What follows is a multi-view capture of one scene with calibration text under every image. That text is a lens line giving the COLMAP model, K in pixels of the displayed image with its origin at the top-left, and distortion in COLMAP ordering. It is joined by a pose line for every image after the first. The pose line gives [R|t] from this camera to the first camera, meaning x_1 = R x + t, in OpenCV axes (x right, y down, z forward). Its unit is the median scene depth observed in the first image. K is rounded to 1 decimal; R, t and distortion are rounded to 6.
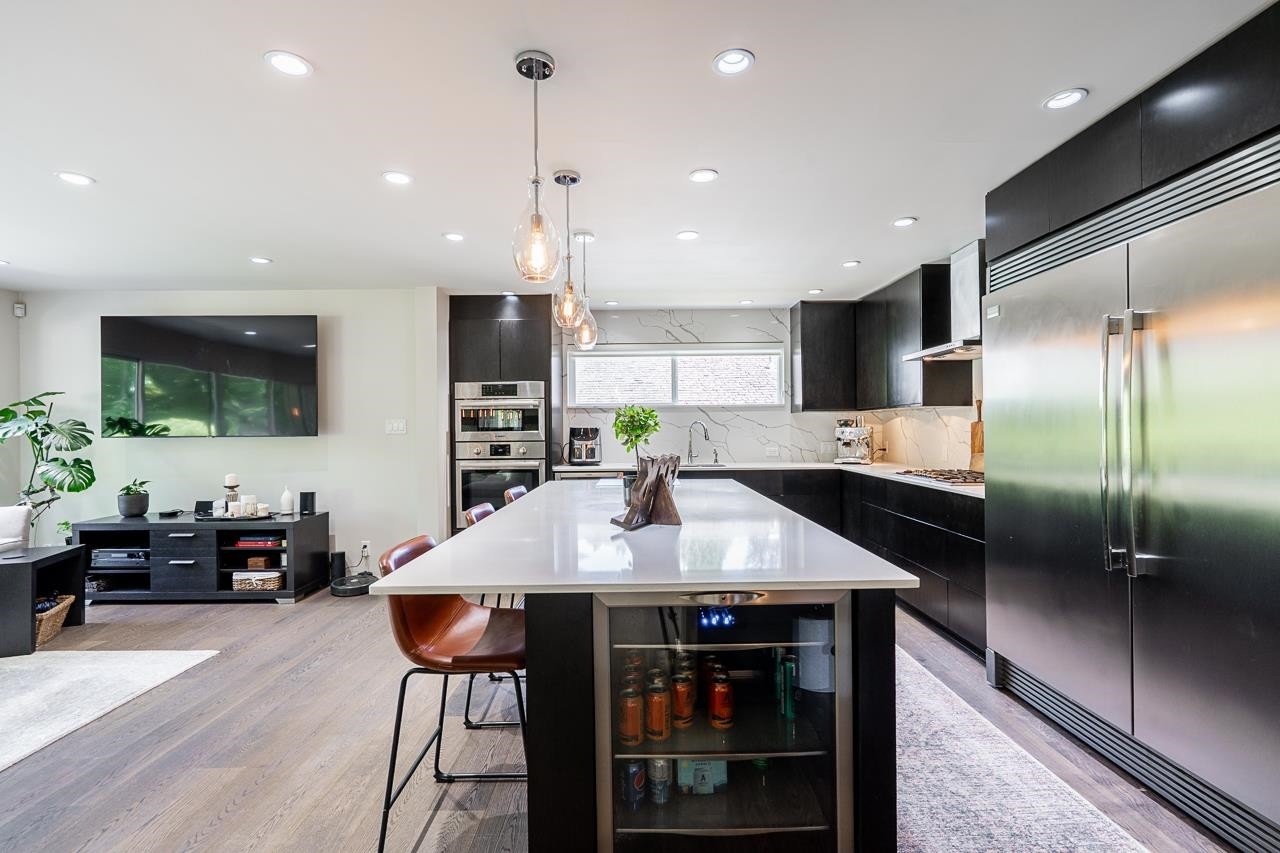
lens RADIAL K [[581.1, 0, 637.0], [0, 581.1, 426.3], [0, 0, 1]] dist [-0.001778, 0.000310]
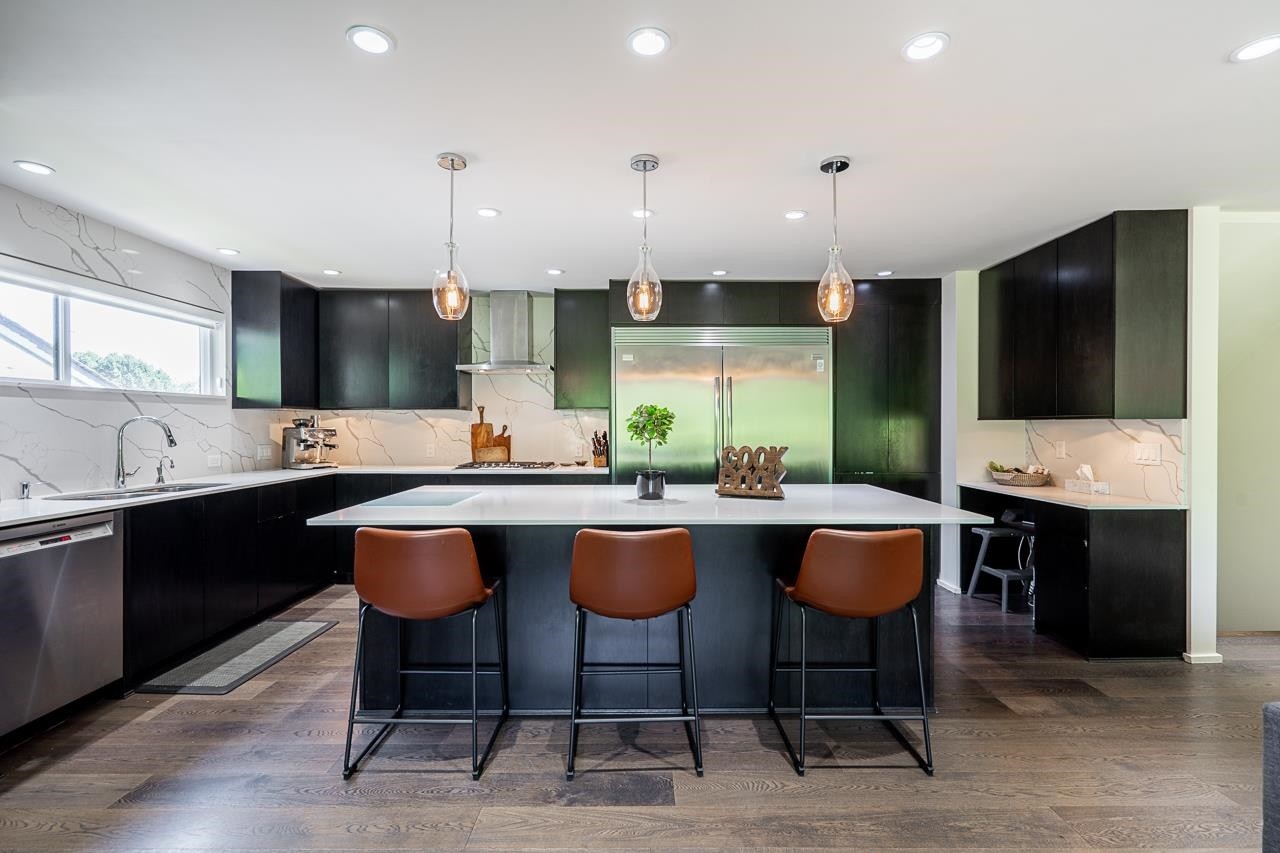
lens RADIAL K [[581.1, 0, 642.2], [0, 581.1, 428.5], [0, 0, 1]] dist [-0.001778, 0.000310]
pose [[0.002126, 0.004013, 0.999990, -0.564824], [0.004128, 0.999983, -0.004022, 0.008978], [-0.999989, 0.004137, 0.002109, 0.533408]]
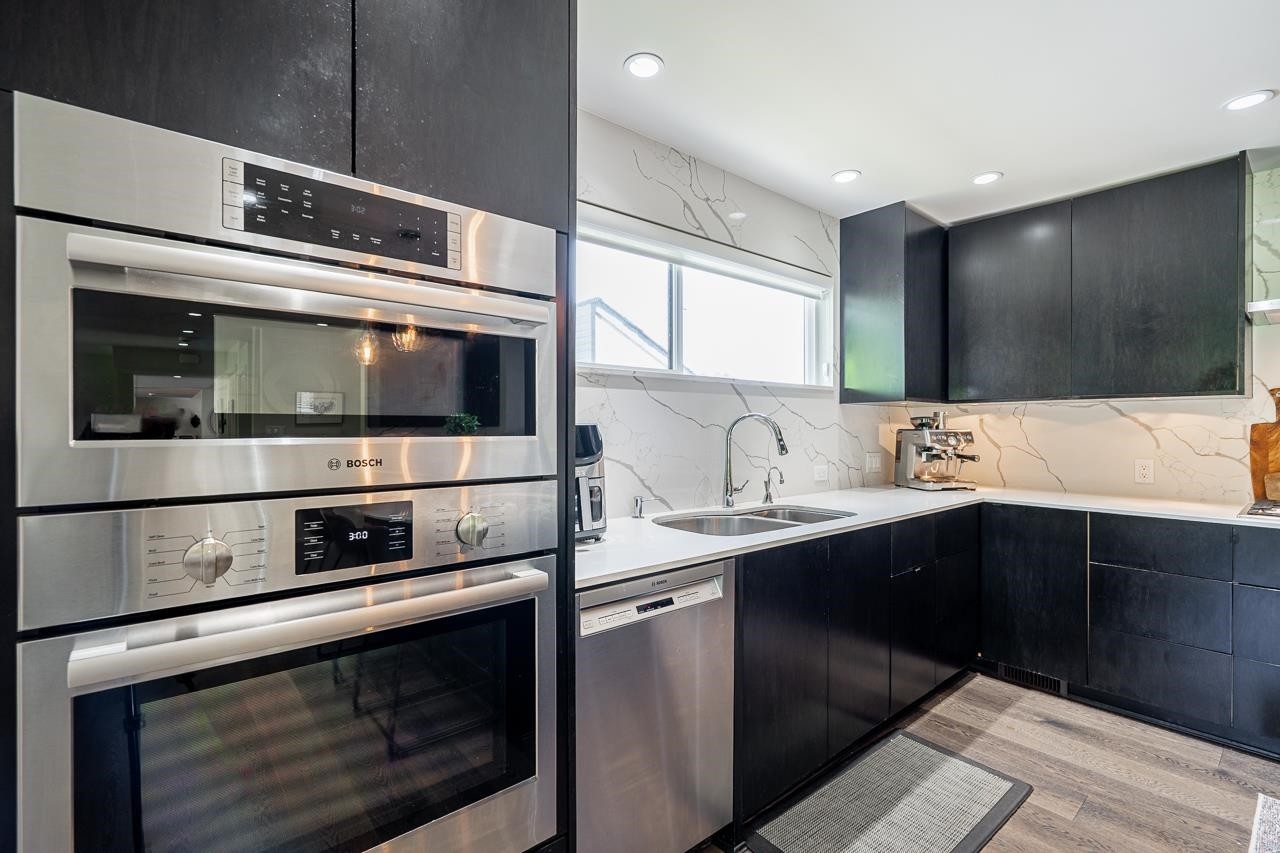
lens RADIAL K [[581.1, 0, 635.9], [0, 581.1, 422.8], [0, 0, 1]] dist [-0.001778, 0.000310]
pose [[0.771056, 0.015862, 0.636570, -0.285998], [-0.007467, 0.999846, -0.015869, 0.006776], [-0.636723, 0.007483, 0.771056, 0.793775]]
